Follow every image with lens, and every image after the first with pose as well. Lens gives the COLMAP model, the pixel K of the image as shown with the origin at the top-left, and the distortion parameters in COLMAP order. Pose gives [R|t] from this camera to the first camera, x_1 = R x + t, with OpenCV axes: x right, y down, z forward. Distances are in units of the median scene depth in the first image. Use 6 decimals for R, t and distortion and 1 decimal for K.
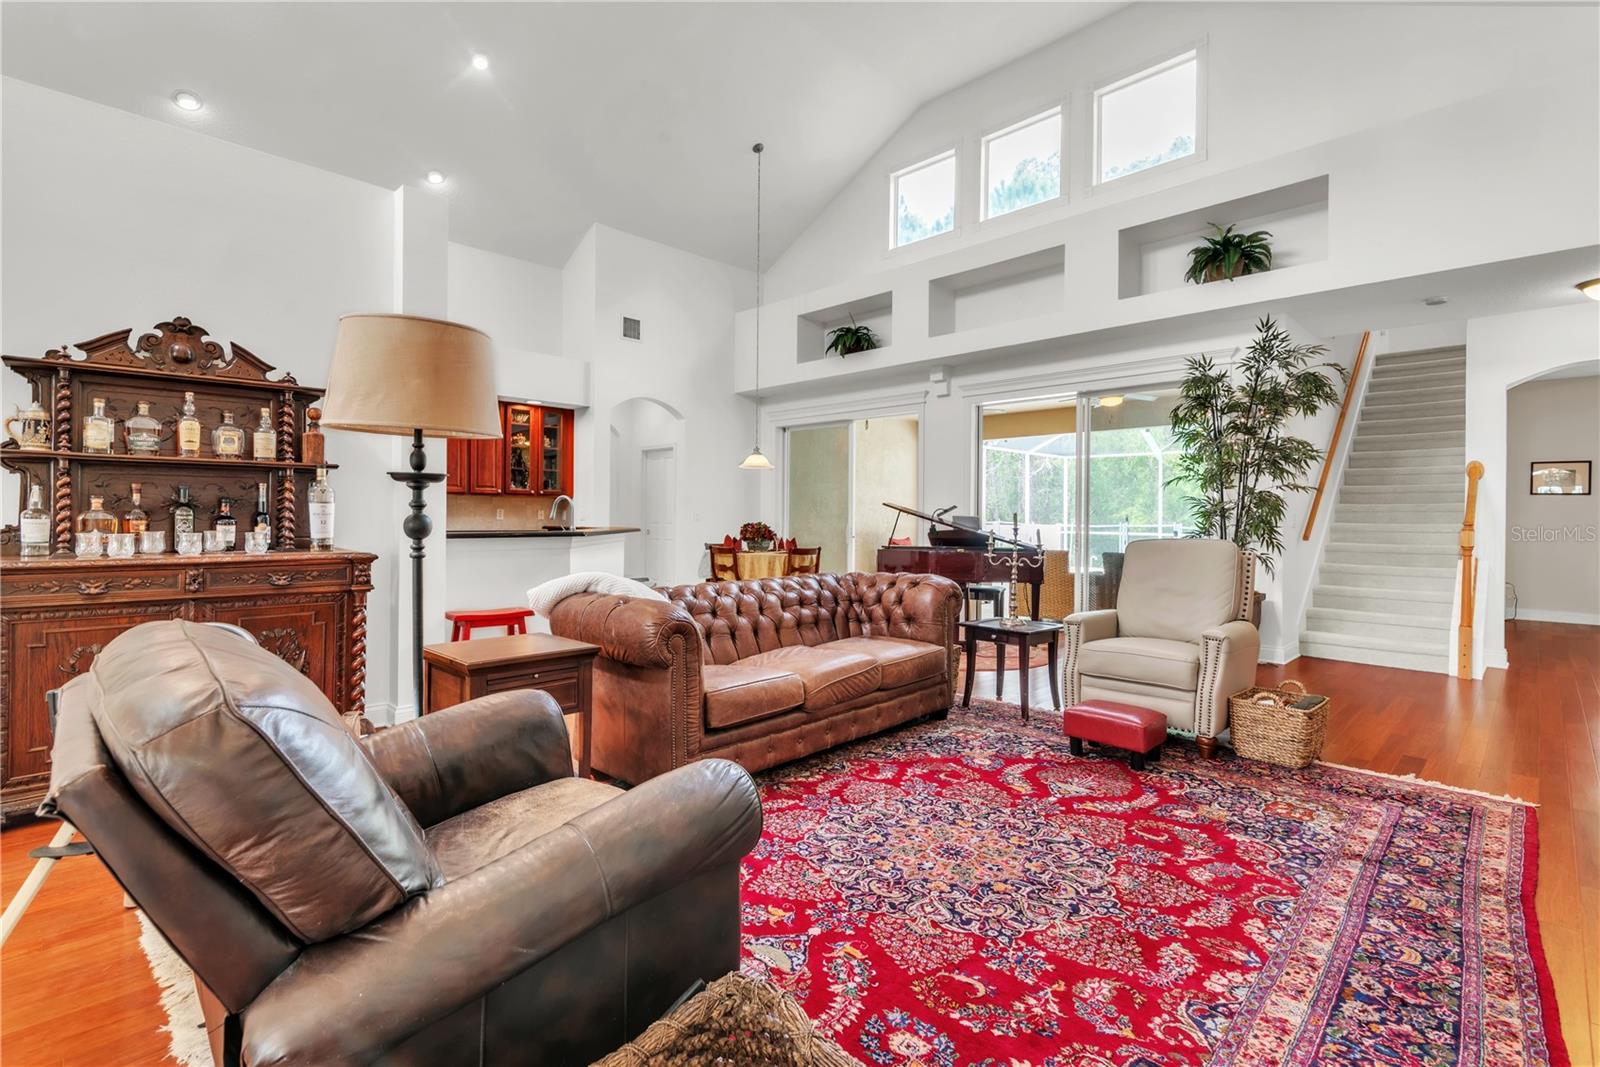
lens RADIAL K [[748.9, 0, 806.7], [0, 748.9, 509.5], [0, 0, 1]] dist [0.010618, -0.002379]
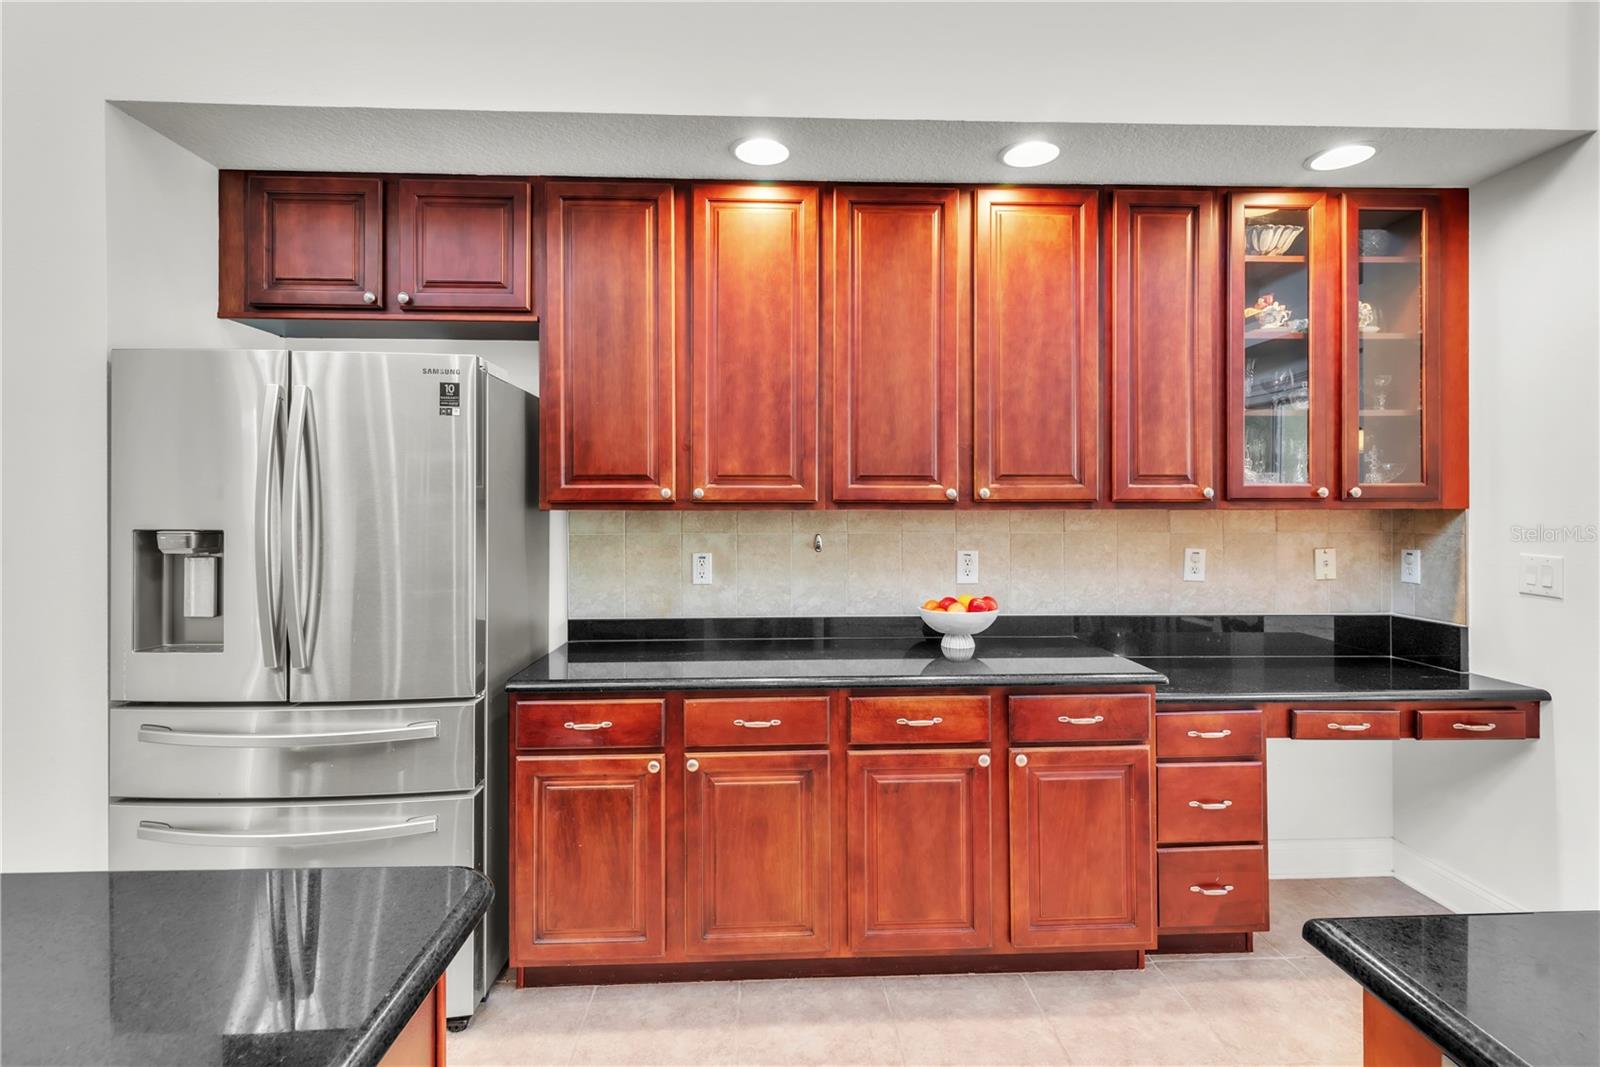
lens RADIAL K [[682.4, 0, 780.6], [0, 682.4, 520.3], [0, 0, 1]] dist [0.004176, -0.000499]
pose [[0.741848, -0.009754, -0.670498, -0.364480], [0.015648, 0.999874, 0.002767, -0.016914], [0.670386, -0.012544, 0.741907, 0.707184]]
